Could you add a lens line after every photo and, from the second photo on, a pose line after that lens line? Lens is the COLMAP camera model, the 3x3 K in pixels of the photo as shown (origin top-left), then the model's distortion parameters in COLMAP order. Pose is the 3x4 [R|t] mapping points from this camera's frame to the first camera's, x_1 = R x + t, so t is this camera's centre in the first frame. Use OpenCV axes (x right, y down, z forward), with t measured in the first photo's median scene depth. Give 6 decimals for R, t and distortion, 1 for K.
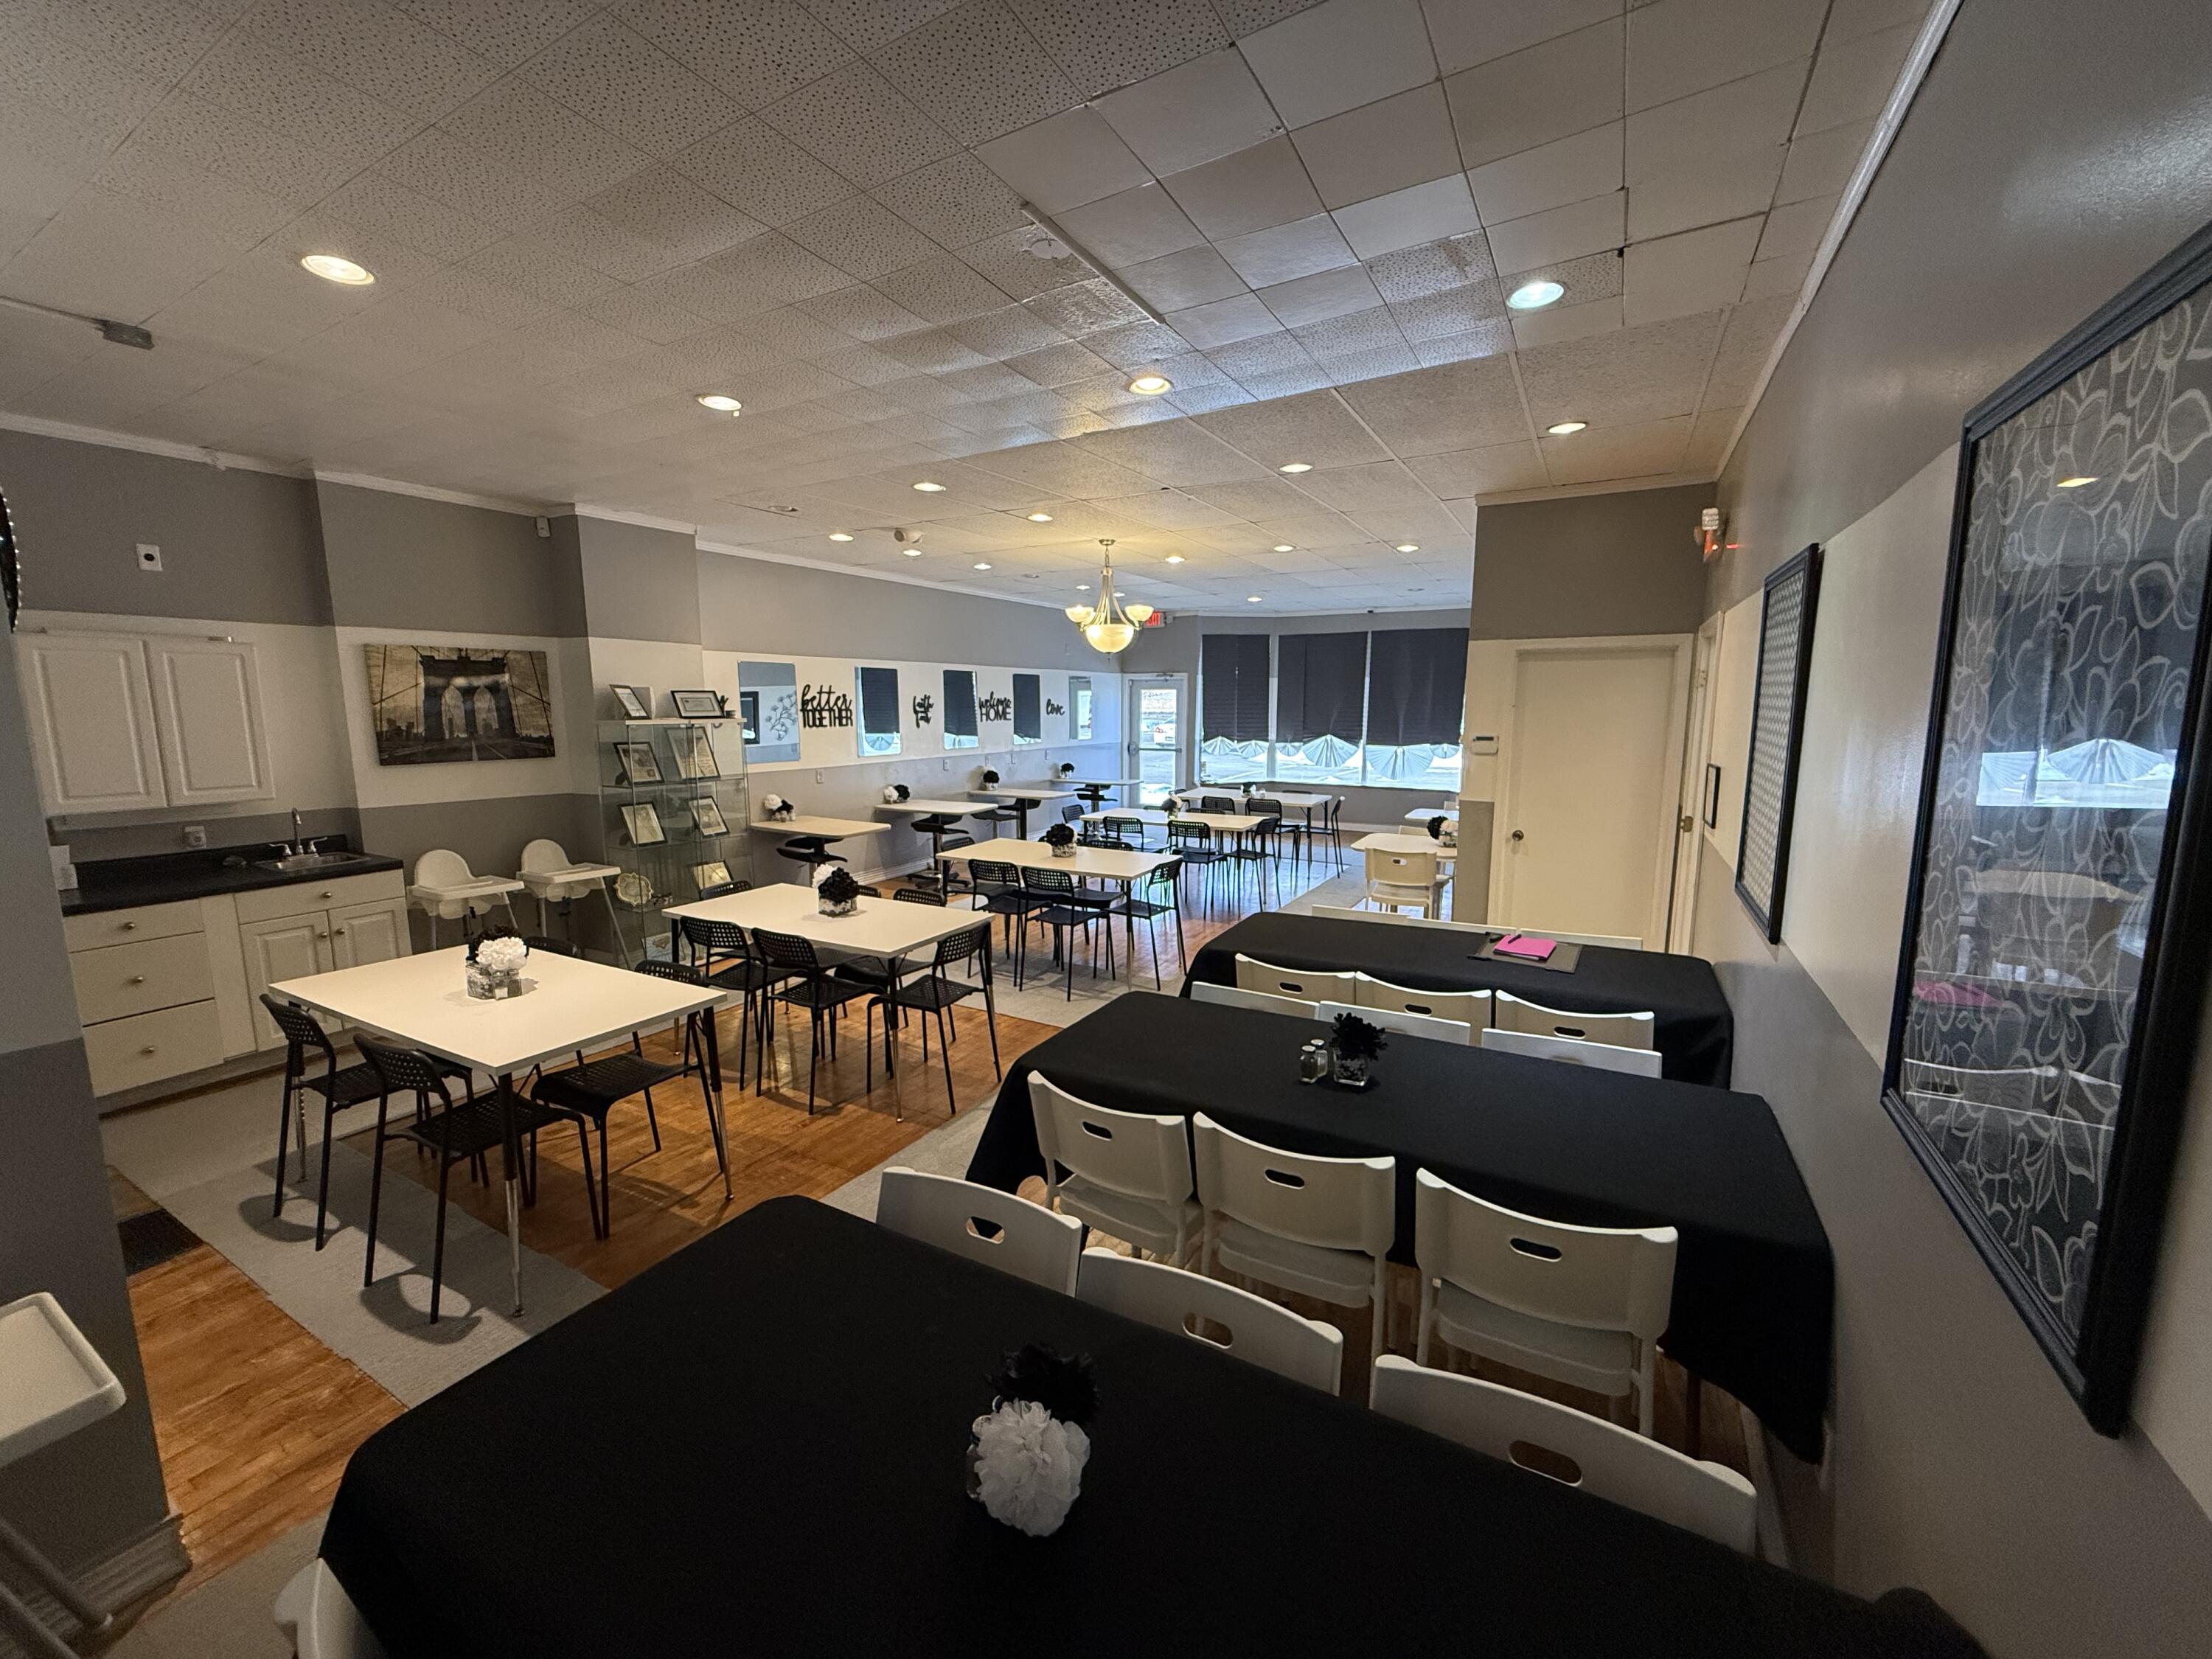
lens RADIAL K [[874.5, 0, 1105.3], [0, 874.5, 828.5], [0, 0, 1]] dist [-0.002193, -0.000469]
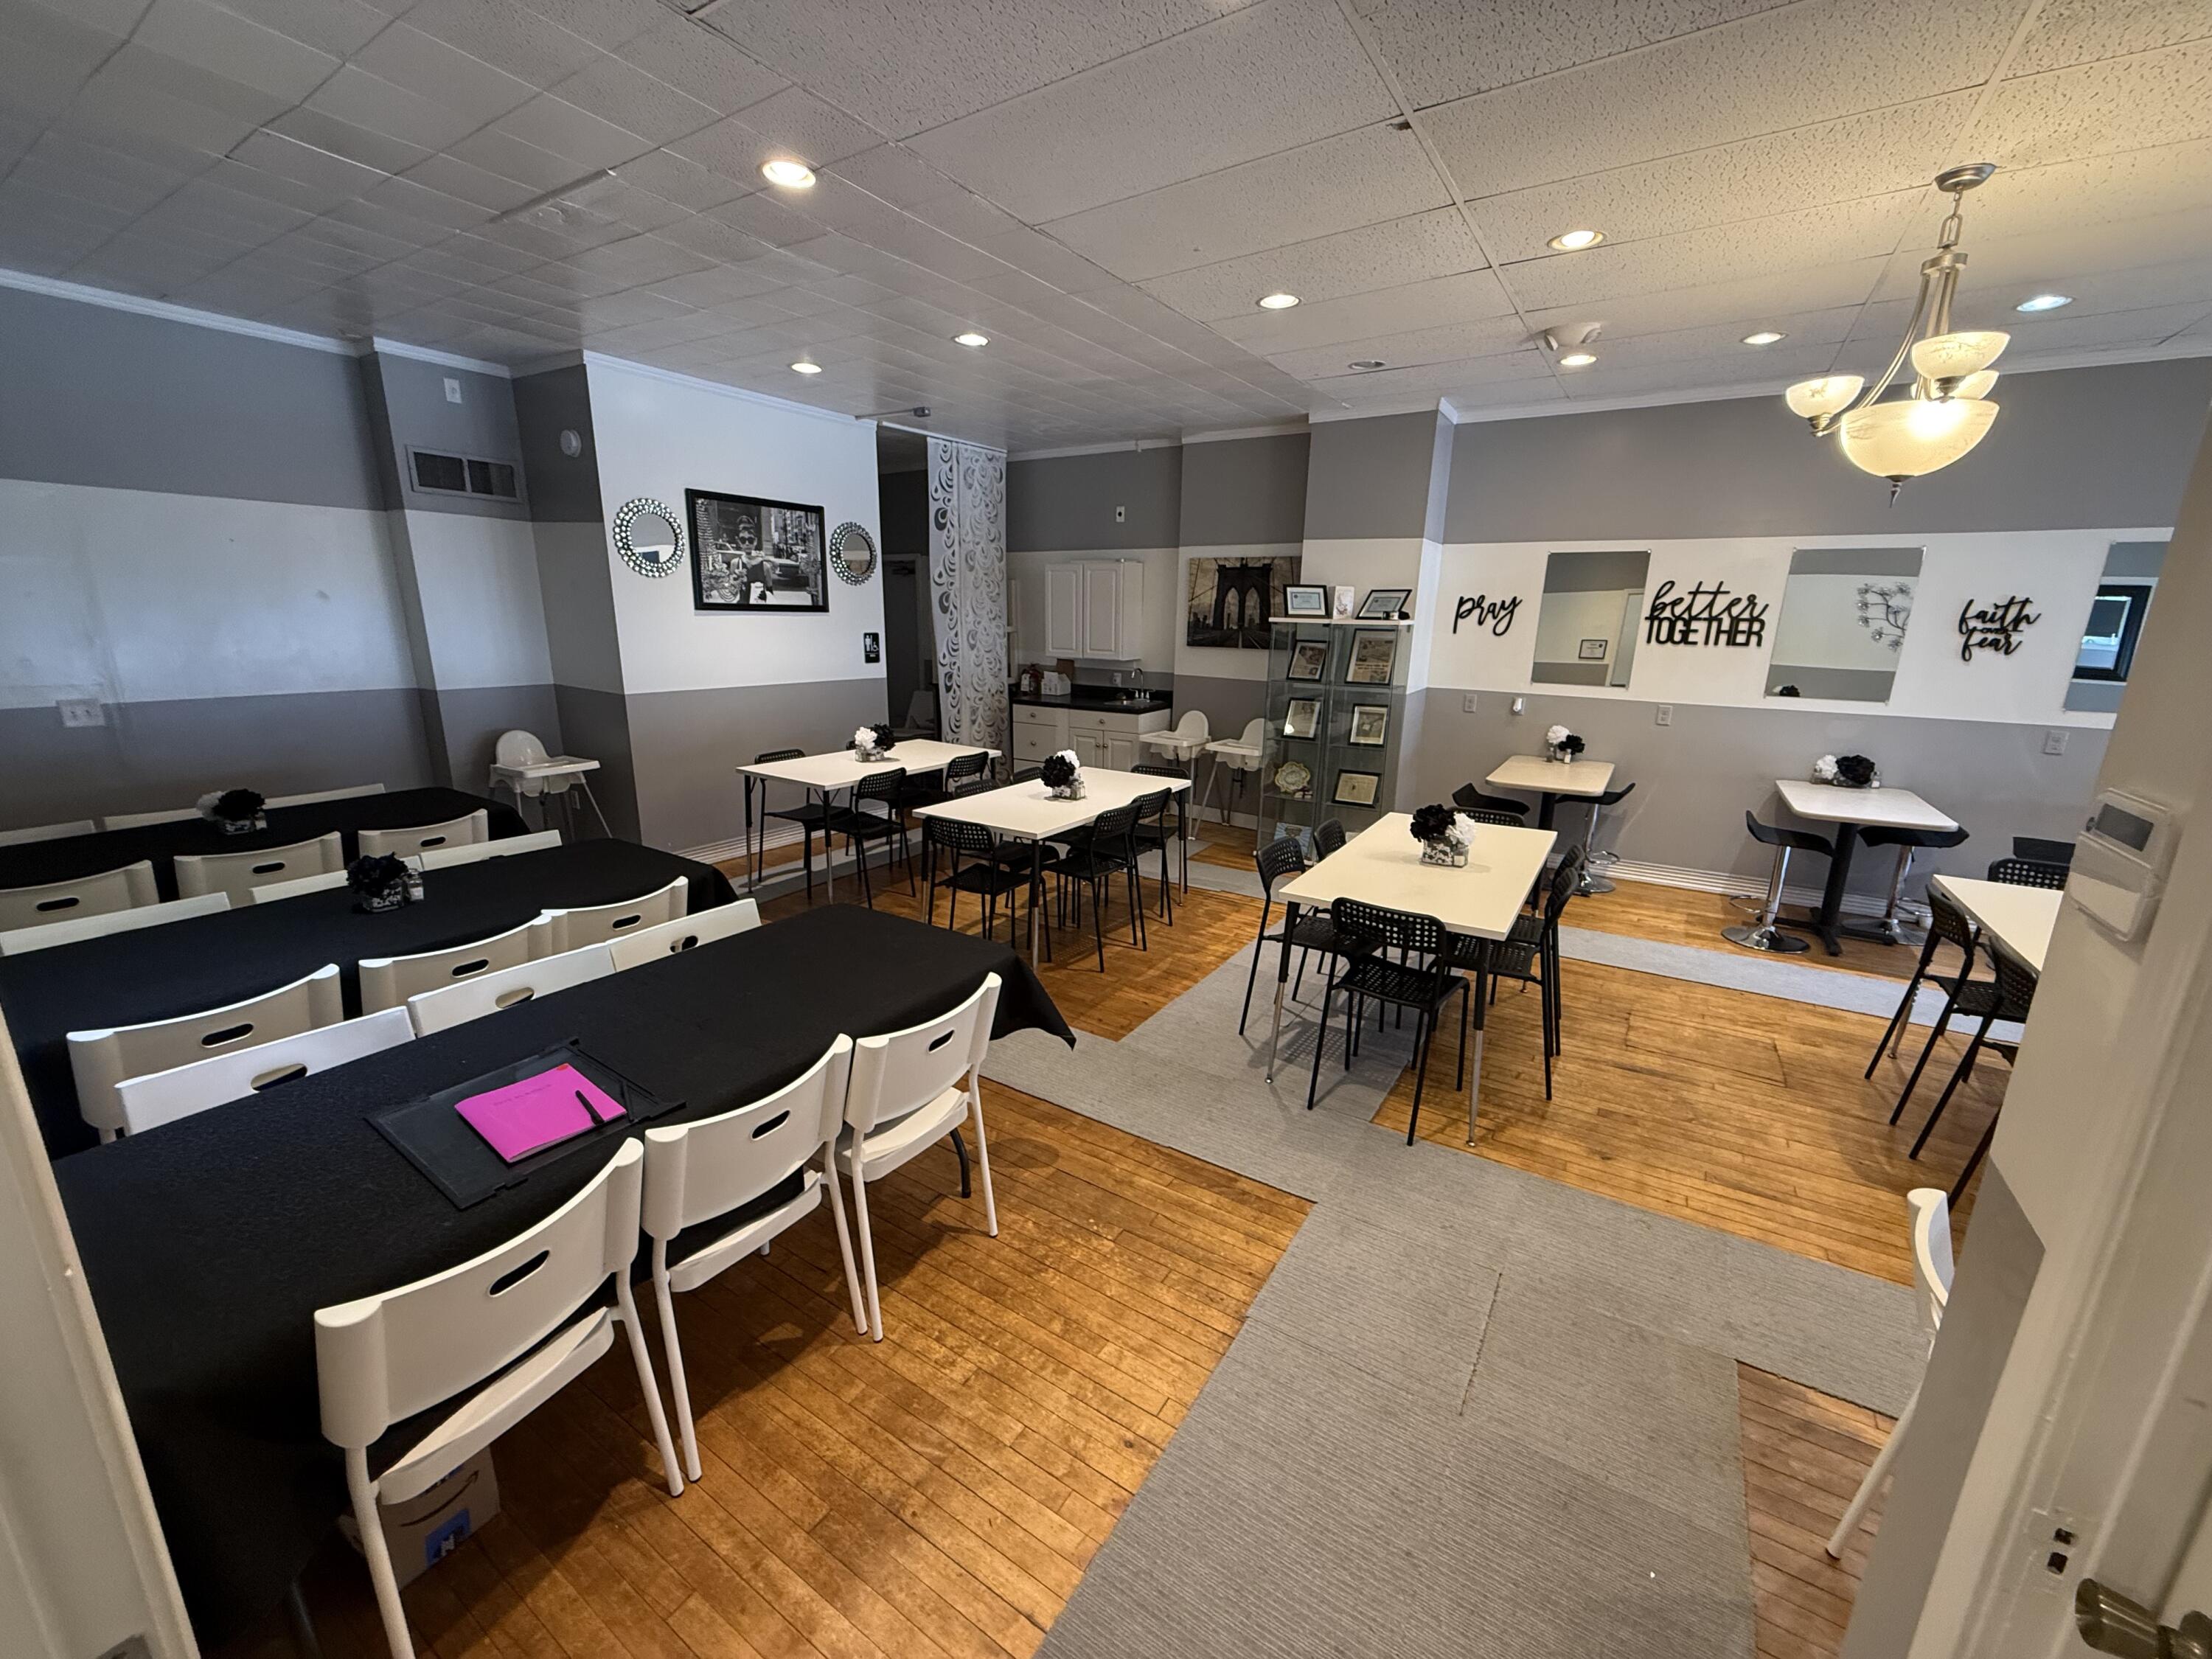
lens RADIAL K [[874.5, 0, 1104.3], [0, 874.5, 831.6], [0, 0, 1]] dist [-0.002193, -0.000469]
pose [[-0.045926, 0.245917, -0.968202, 0.588890], [-0.161265, 0.954687, 0.250133, -0.108676], [0.985842, 0.167624, -0.004187, 0.851983]]
